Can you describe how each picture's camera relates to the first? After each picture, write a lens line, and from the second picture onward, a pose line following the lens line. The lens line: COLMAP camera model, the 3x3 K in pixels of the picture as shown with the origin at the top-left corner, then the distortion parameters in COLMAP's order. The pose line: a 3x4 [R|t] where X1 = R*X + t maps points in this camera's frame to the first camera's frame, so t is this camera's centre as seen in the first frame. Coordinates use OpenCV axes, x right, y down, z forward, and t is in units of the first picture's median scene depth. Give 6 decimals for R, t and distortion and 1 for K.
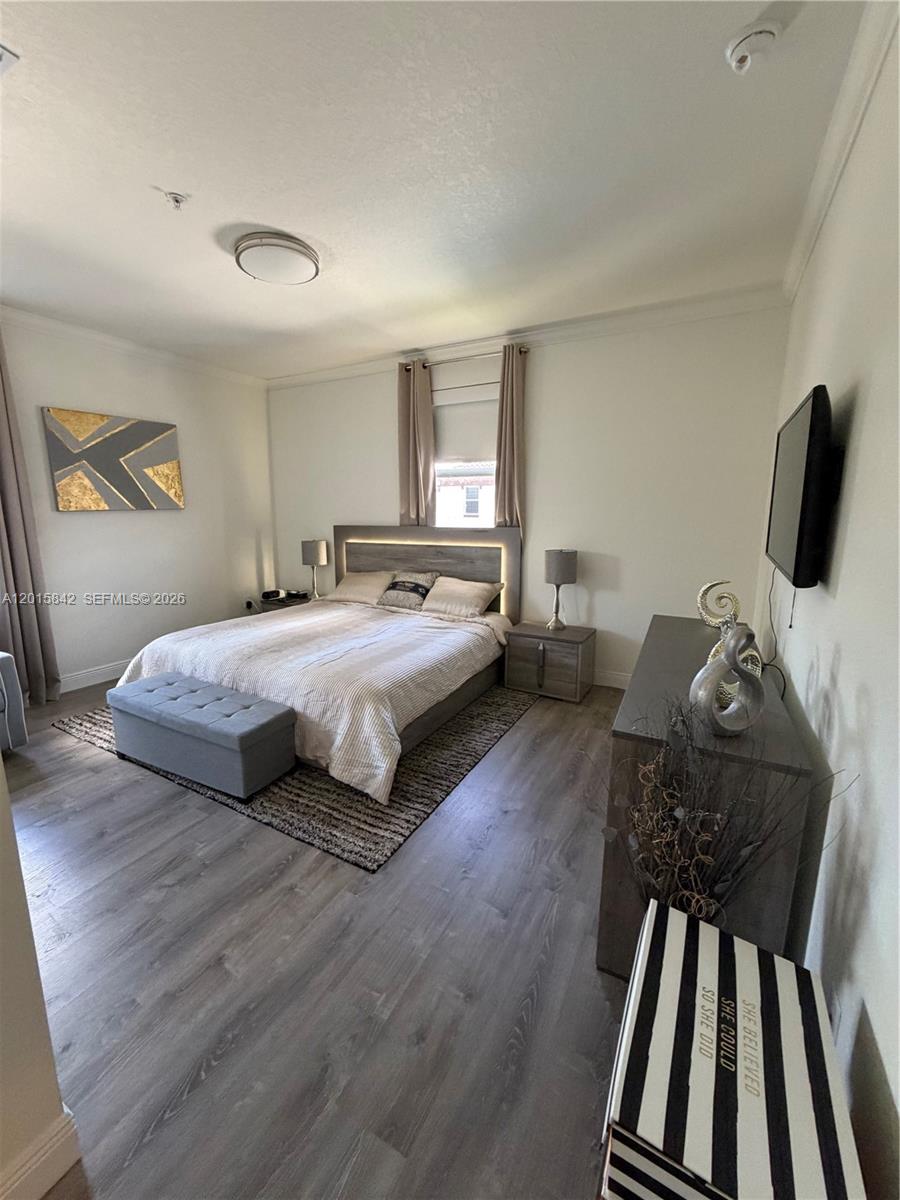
lens RADIAL K [[481.4, 0, 447.1], [0, 481.4, 596.2], [0, 0, 1]] dist [-0.001000, 0.000605]
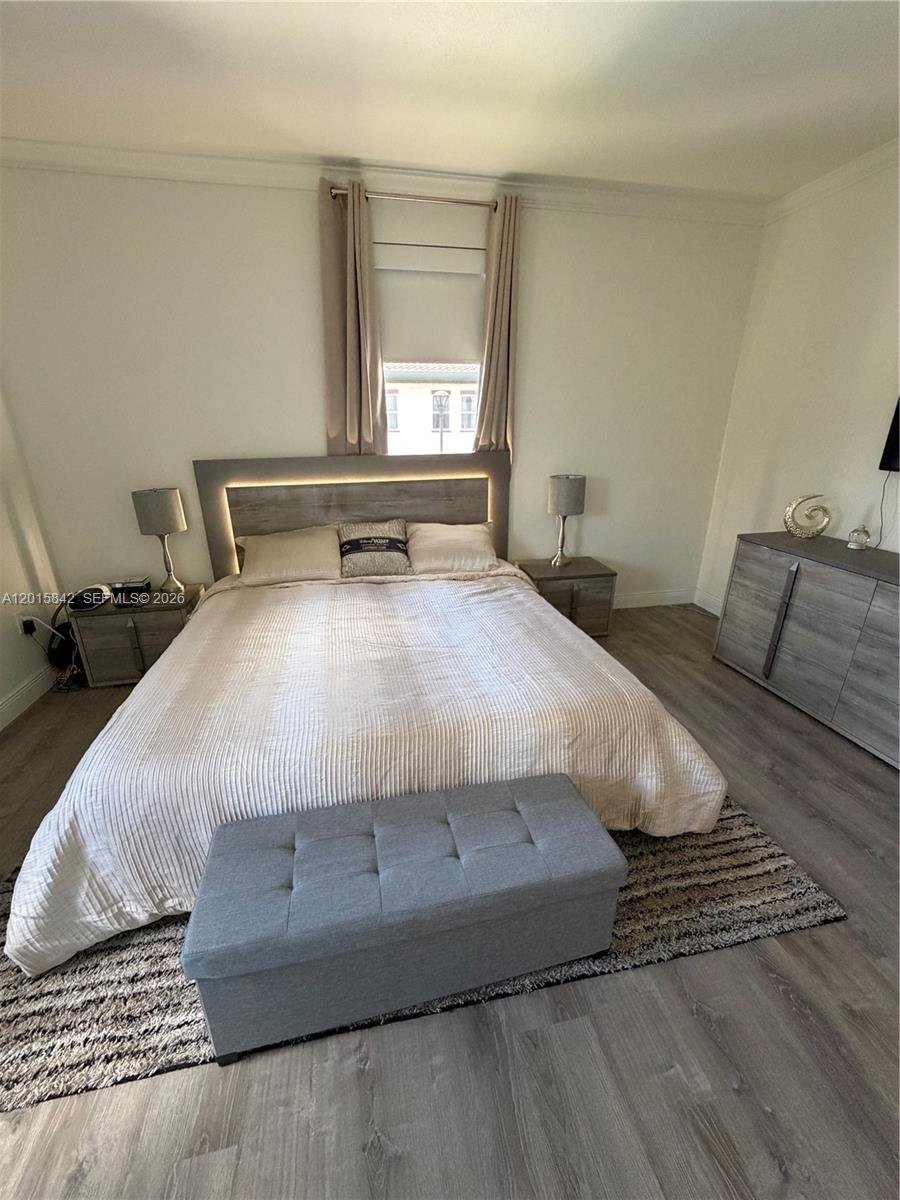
lens RADIAL K [[481.4, 0, 447.1], [0, 481.4, 596.2], [0, 0, 1]] dist [-0.001000, 0.000605]
pose [[0.761449, -0.225909, 0.607585, -0.530940], [0.122552, 0.970574, 0.207286, -0.093785], [-0.636534, -0.083377, 0.766728, 0.450105]]
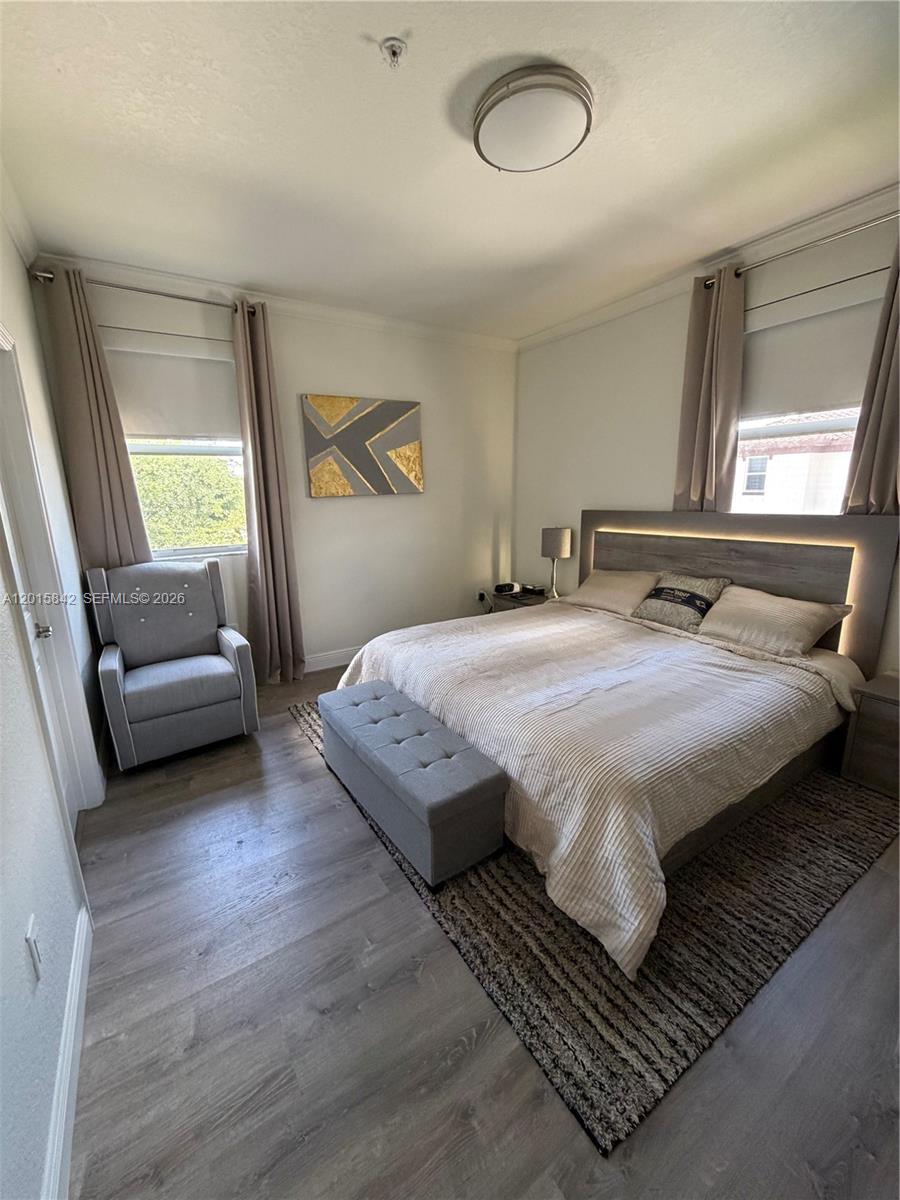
lens RADIAL K [[481.4, 0, 447.1], [0, 481.4, 596.2], [0, 0, 1]] dist [-0.001000, 0.000605]
pose [[0.879036, 0.085124, -0.469094, -0.056340], [-0.065226, 0.996152, 0.058538, -0.046445], [0.472272, -0.020860, 0.881206, 0.230367]]
